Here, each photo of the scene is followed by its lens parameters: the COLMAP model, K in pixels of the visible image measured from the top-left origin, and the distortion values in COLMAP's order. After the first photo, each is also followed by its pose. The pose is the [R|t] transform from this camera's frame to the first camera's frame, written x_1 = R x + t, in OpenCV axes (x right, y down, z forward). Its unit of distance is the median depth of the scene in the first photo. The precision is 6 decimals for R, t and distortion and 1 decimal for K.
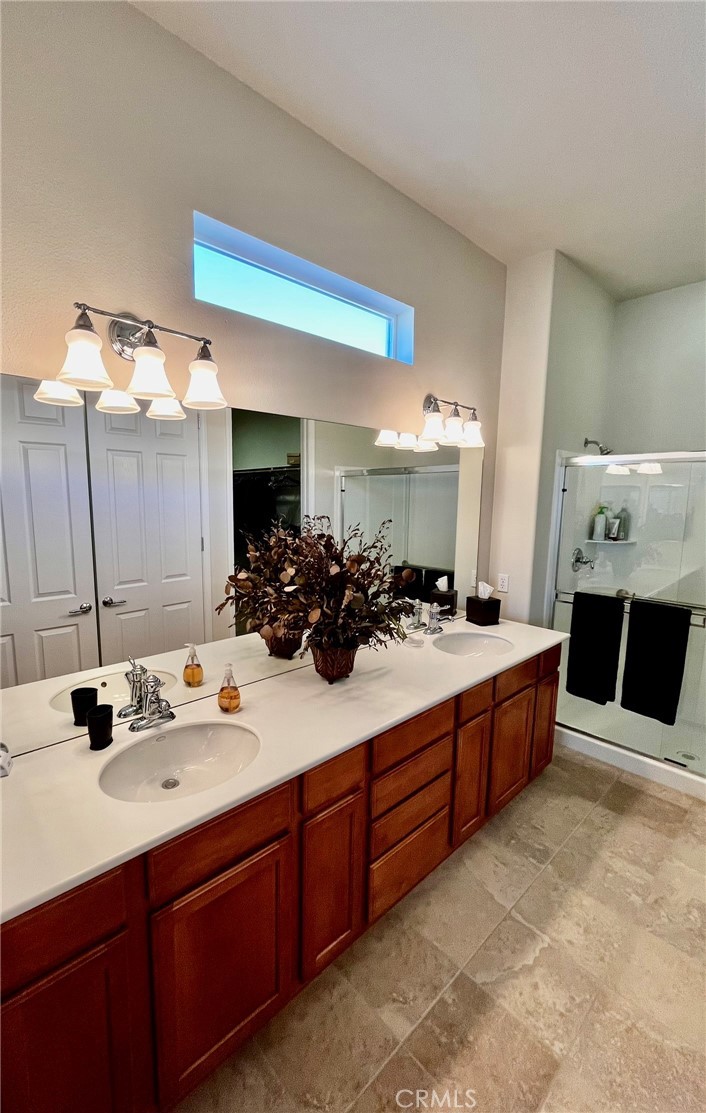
lens RADIAL K [[457.6, 0, 310.2], [0, 457.6, 557.2], [0, 0, 1]] dist [-0.006071, 0.000768]
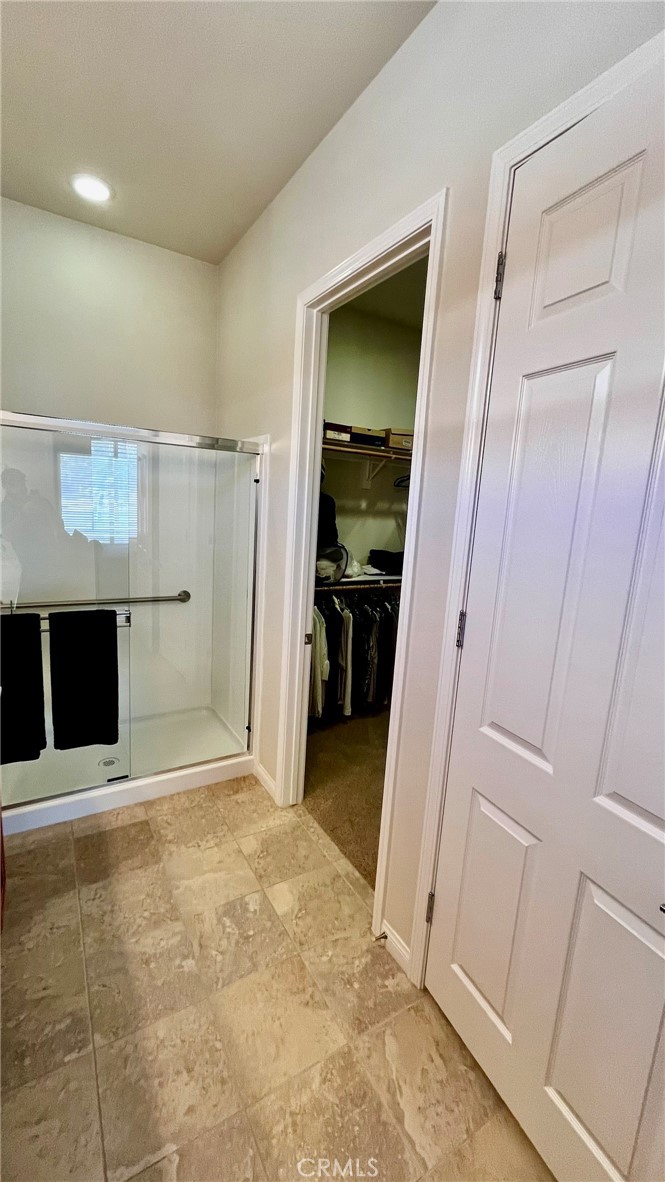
lens RADIAL K [[481.0, 0, 332.6], [0, 481.0, 591.2], [0, 0, 1]] dist [0.000753, -0.000047]
pose [[0.172570, -0.169560, 0.970293, 0.016122], [0.073476, 0.984544, 0.158982, -0.049722], [-0.982253, 0.043857, 0.182361, 0.546293]]
